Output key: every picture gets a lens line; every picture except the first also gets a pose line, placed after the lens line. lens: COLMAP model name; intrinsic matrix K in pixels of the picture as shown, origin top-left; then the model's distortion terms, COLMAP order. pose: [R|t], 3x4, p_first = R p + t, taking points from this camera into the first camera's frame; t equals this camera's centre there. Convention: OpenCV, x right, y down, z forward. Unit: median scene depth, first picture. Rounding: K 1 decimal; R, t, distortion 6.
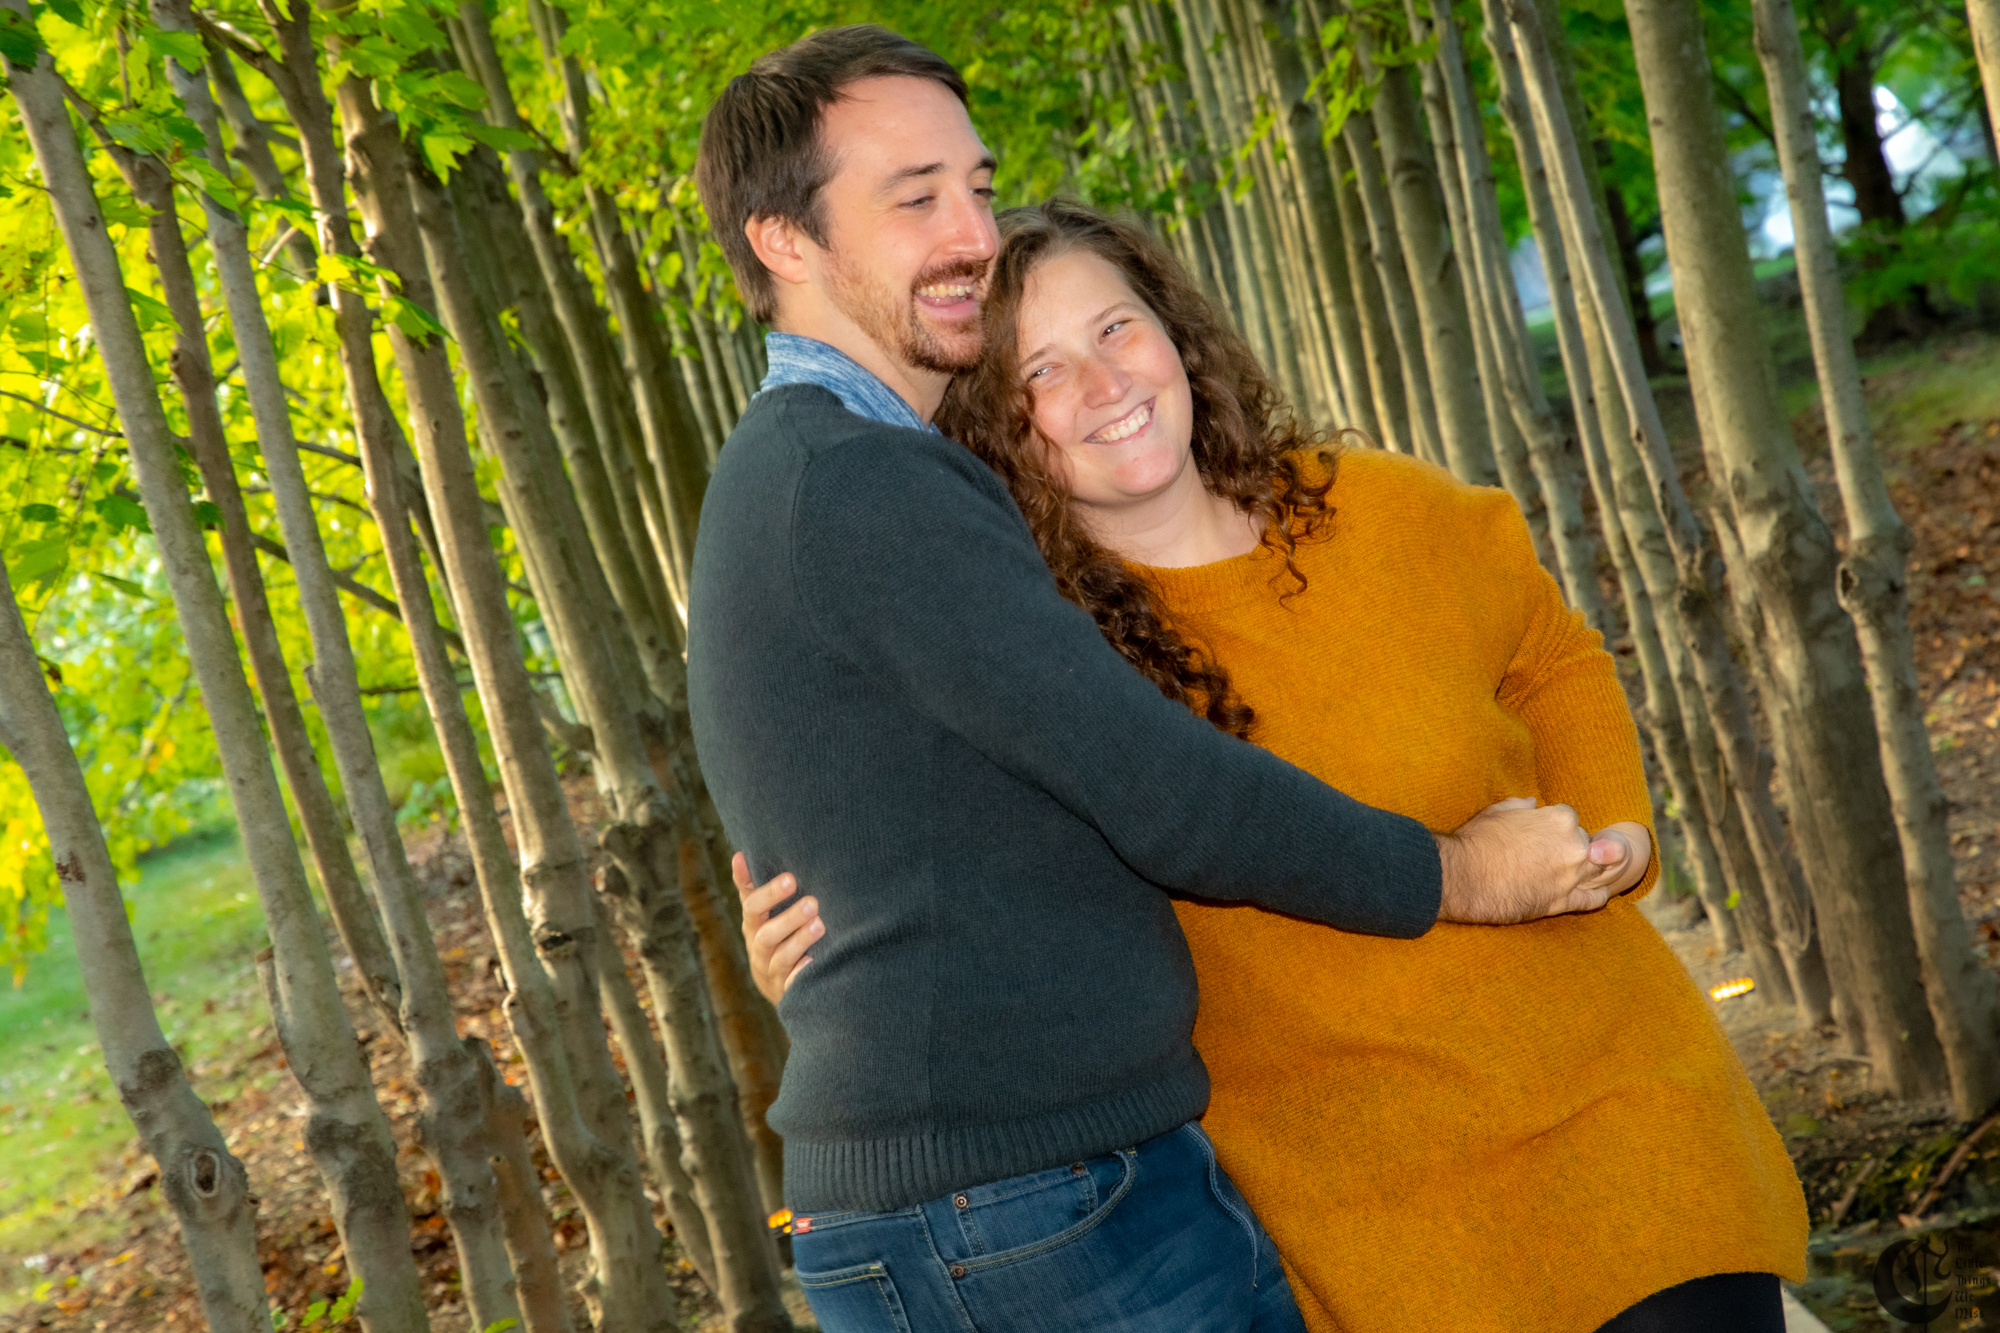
lens RADIAL K [[5469.4, 0, 993.9], [0, 5469.4, 688.1], [0, 0, 1]] dist [0.677372, 0.000000]
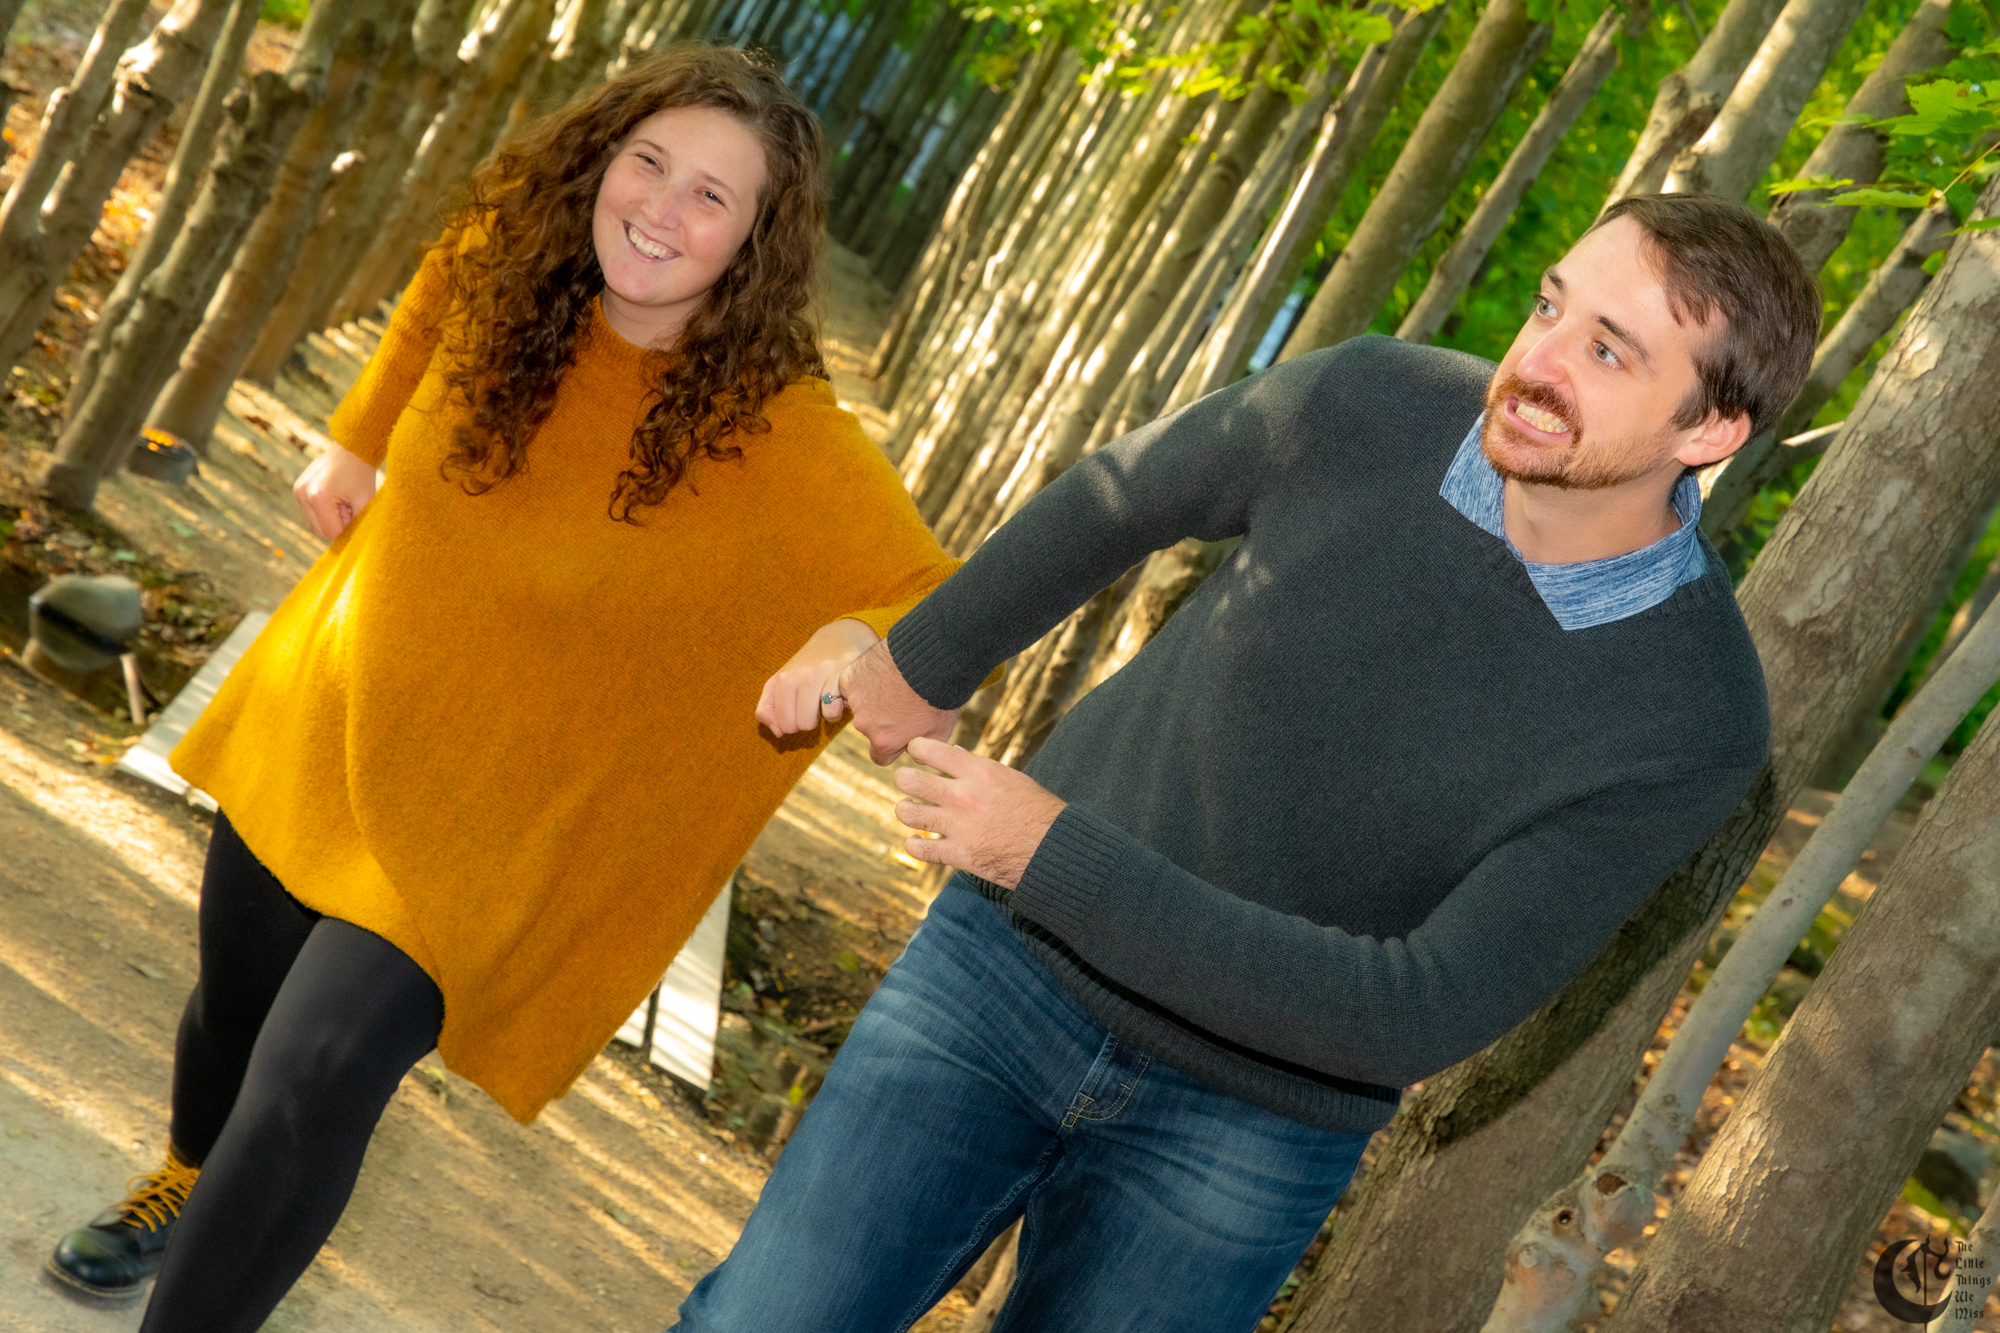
lens RADIAL K [[5060.4, 0, 1006.0], [0, 5060.4, 673.4], [0, 0, 1]] dist [0.509954, 0.000000]
pose [[0.723096, 0.685657, 0.083708, 0.037873], [-0.688967, 0.724612, 0.016187, -0.006200], [-0.049557, -0.069377, 0.996359, -0.067556]]
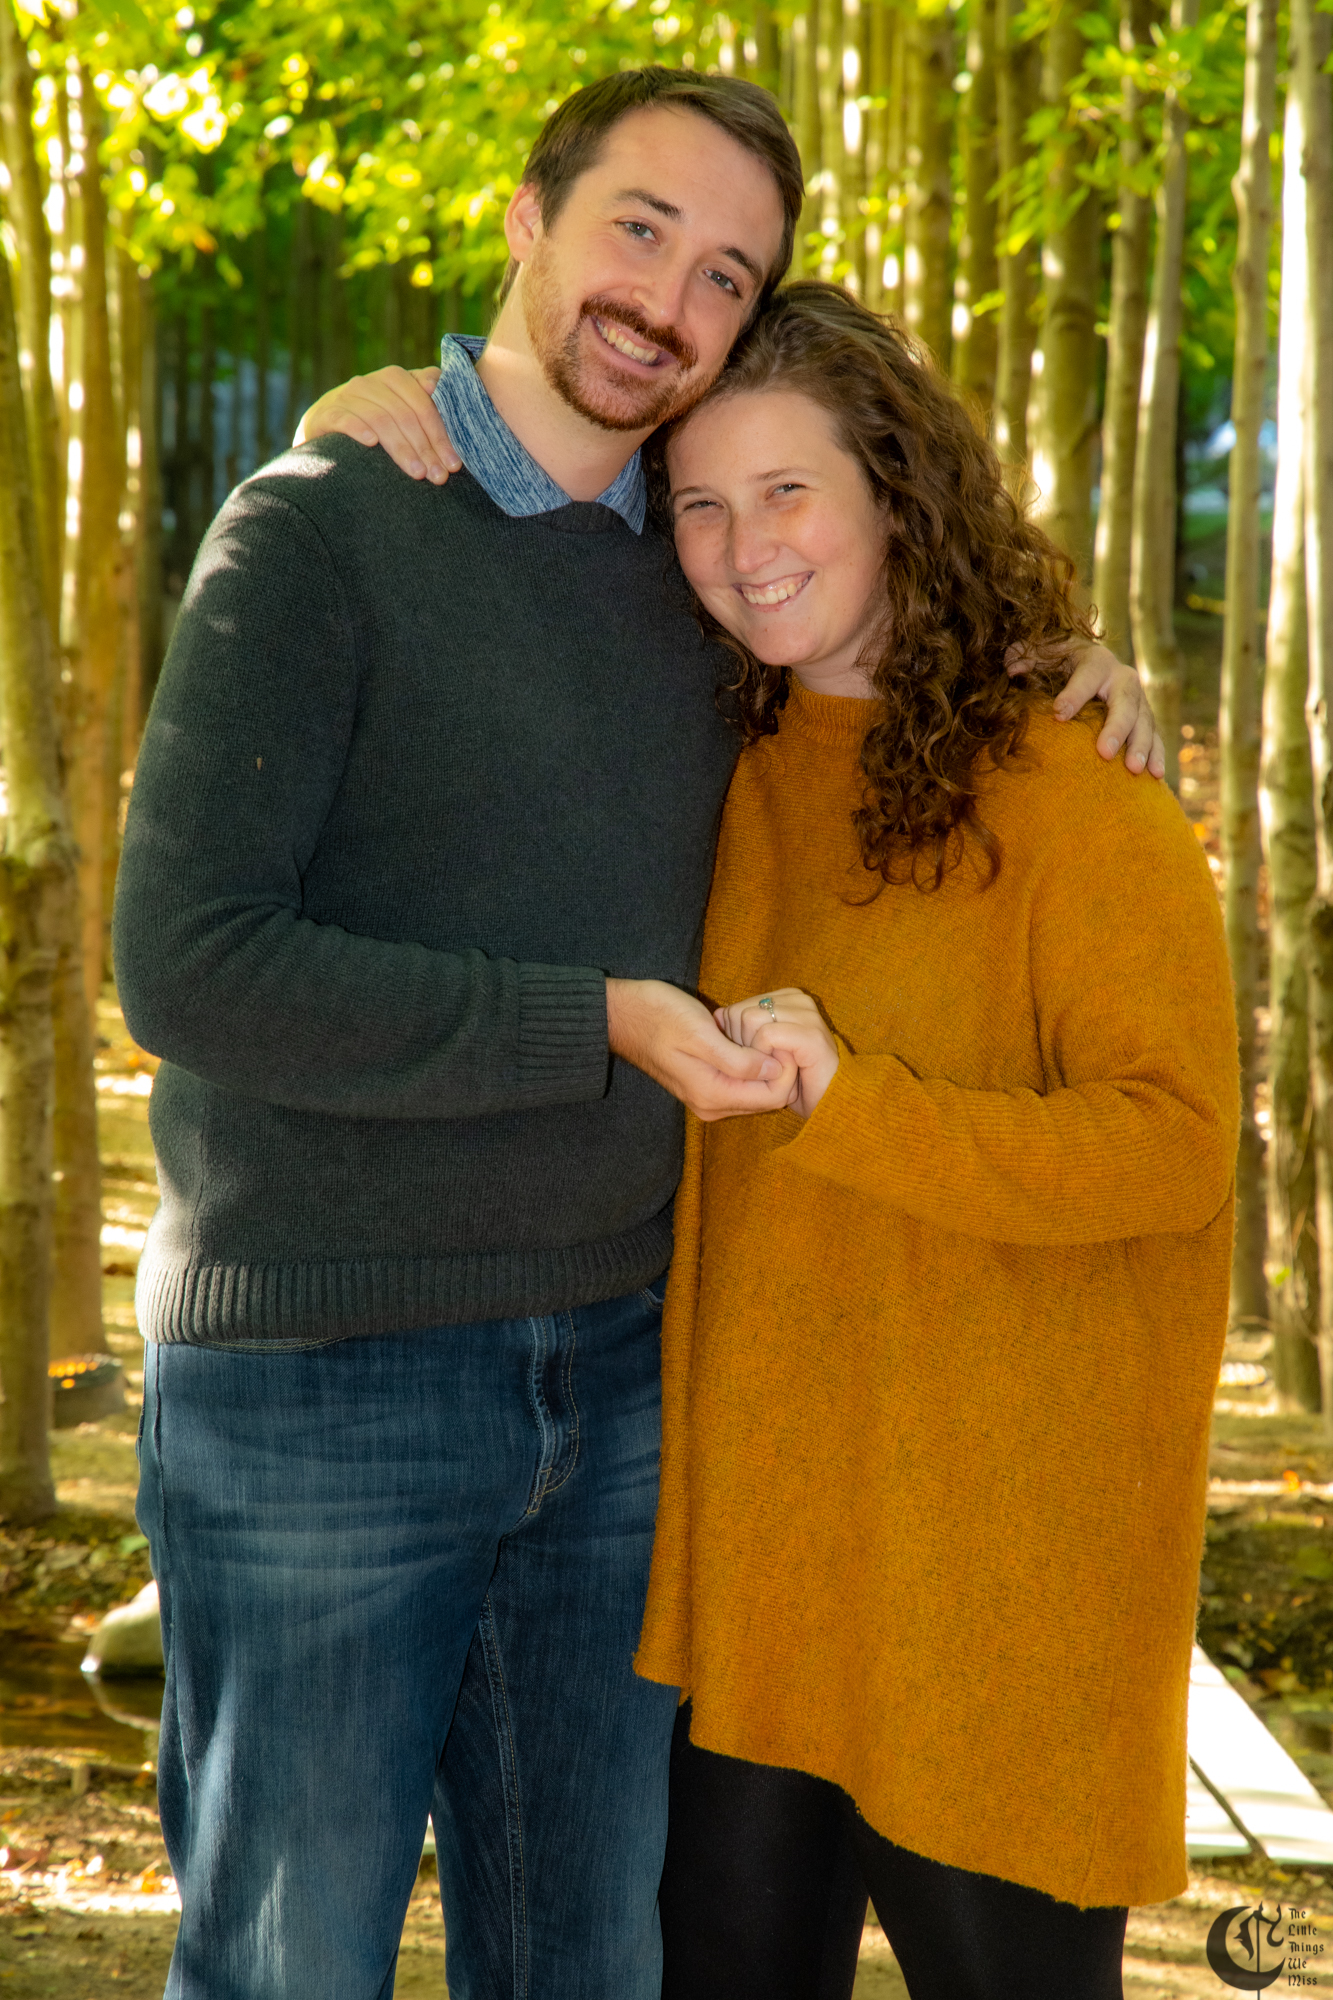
lens RADIAL K [[6553.0, 0, 679.7], [0, 6553.0, 993.2], [0, 0, 1]] dist [0.928188, 0.000000]
pose [[0.966051, 0.248439, 0.070884, -0.038712], [-0.250268, 0.968008, 0.018067, 0.001748], [-0.064127, -0.035194, 0.997321, 0.016672]]
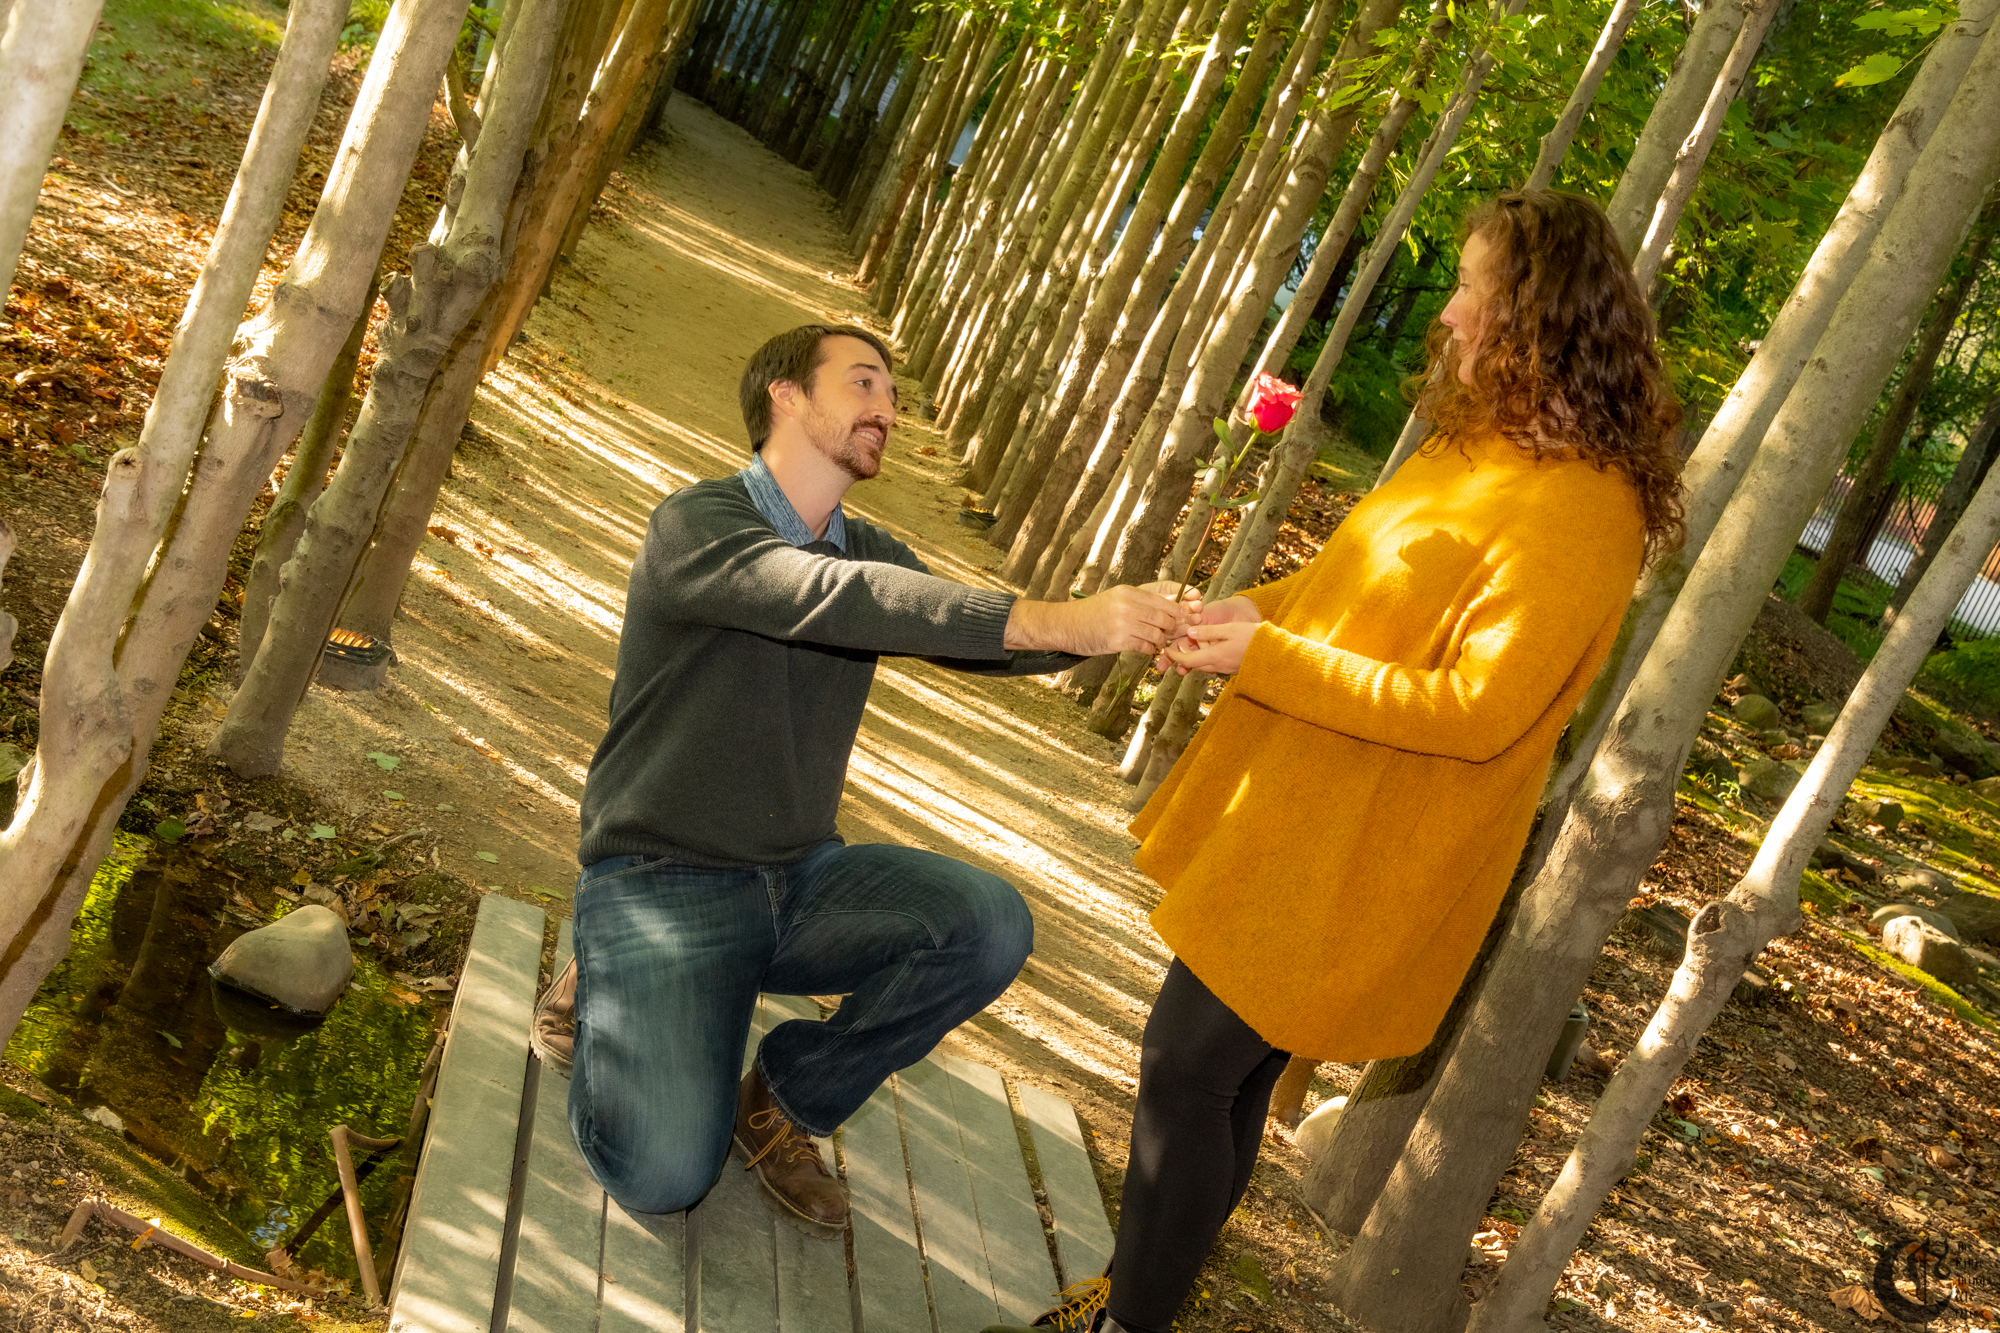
lens RADIAL K [[2927.8, 0, 1009.9], [0, 2927.8, 685.8], [0, 0, 1]] dist [0.220871, 0.000000]
pose [[0.780028, 0.596751, 0.188267, -0.046441], [-0.616519, 0.784393, 0.068064, -0.011148], [-0.107058, -0.169161, 0.979757, 0.523376]]
